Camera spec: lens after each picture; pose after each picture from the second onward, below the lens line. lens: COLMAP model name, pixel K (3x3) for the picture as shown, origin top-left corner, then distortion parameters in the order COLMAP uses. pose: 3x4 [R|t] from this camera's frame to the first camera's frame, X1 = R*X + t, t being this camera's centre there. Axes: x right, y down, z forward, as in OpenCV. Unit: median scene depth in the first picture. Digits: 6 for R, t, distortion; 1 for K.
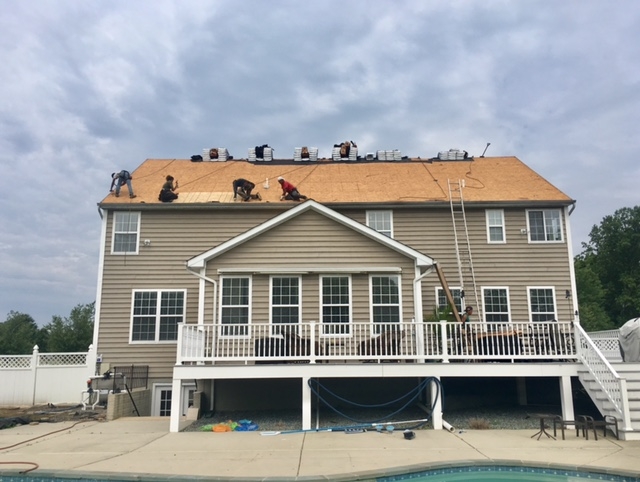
lens RADIAL K [[580.8, 0, 324.0], [0, 580.8, 235.4], [0, 0, 1]] dist [0.055690, 0.000000]
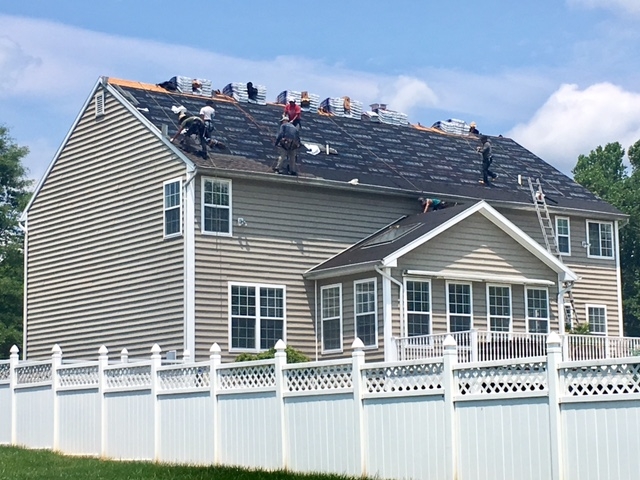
lens RADIAL K [[1411.2, 0, 317.4], [0, 1411.2, 239.7], [0, 0, 1]] dist [0.041171, 0.000000]
pose [[0.810729, 0.077034, 0.580331, -1.340279], [-0.115159, 0.992921, 0.029076, -0.030896], [-0.573983, -0.090403, 0.813862, -0.583020]]
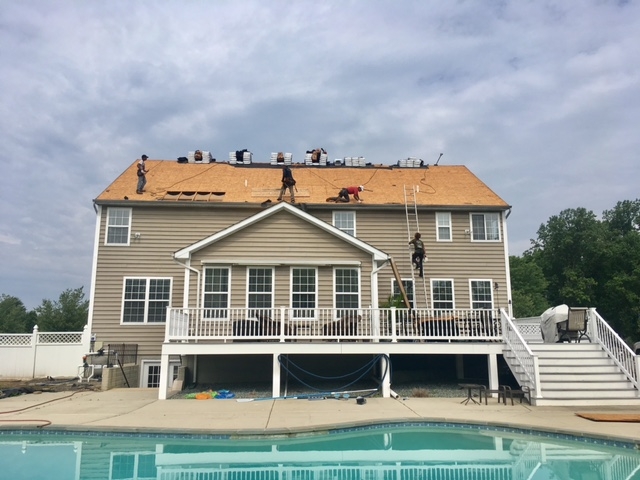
lens RADIAL K [[536.1, 0, 324.7], [0, 536.1, 240.1], [0, 0, 1]] dist [0.067584, -0.023569]
pose [[0.998647, 0.017700, 0.048901, 0.006490], [-0.018730, 0.999610, 0.020692, -0.007148], [-0.048516, -0.021580, 0.998589, -0.058972]]
